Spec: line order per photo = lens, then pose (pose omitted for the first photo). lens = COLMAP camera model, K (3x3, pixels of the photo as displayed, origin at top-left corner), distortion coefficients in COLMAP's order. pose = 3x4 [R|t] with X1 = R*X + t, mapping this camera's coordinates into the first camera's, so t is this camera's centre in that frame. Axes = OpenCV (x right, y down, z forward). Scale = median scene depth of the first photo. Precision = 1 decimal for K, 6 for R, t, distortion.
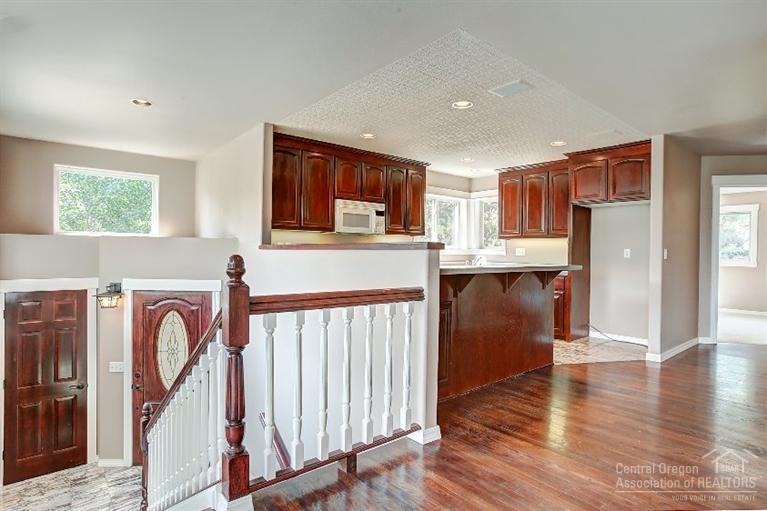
lens RADIAL K [[422.7, 0, 383.5], [0, 422.7, 255.5], [0, 0, 1]] dist [0.000155, -0.000001]
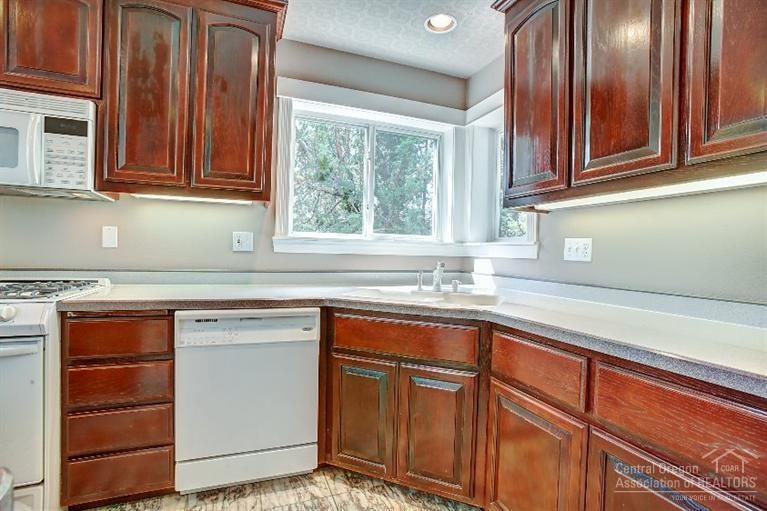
lens RADIAL K [[387.7, 0, 383.5], [0, 387.7, 255.5], [0, 0, 1]] dist [0.000027, 0.000066]
pose [[0.940176, 0.018088, -0.340209, 0.270911], [-0.019627, 0.999807, -0.001082, -0.000466], [0.340124, 0.007694, 0.940349, 0.627231]]
